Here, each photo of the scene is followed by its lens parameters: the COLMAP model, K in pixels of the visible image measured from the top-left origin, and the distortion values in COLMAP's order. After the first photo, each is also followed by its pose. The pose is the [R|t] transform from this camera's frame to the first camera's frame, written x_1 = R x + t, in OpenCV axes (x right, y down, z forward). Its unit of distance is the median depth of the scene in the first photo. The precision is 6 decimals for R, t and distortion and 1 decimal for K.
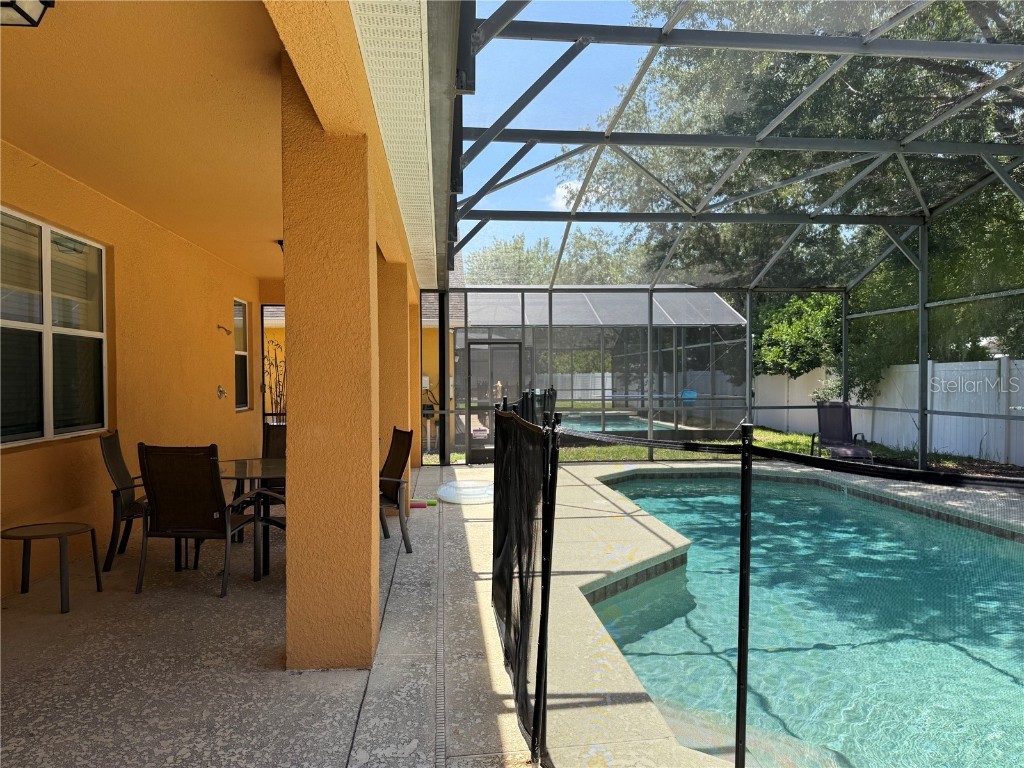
lens RADIAL K [[722.4, 0, 513.3], [0, 722.4, 401.7], [0, 0, 1]] dist [0.053559, -0.070434]
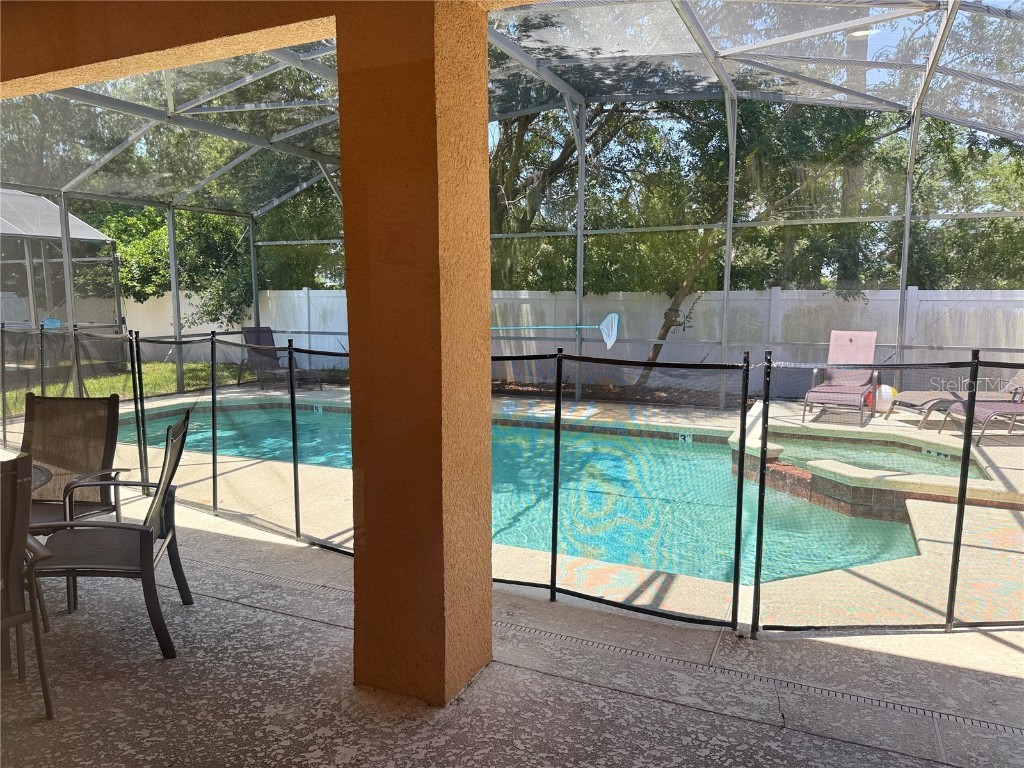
lens RADIAL K [[722.4, 0, 513.3], [0, 722.4, 401.7], [0, 0, 1]] dist [0.053559, -0.070434]
pose [[0.506678, -0.123049, 0.853309, -0.679237], [0.027503, 0.991565, 0.126656, -0.039660], [-0.861696, -0.040705, 0.505789, 0.416507]]
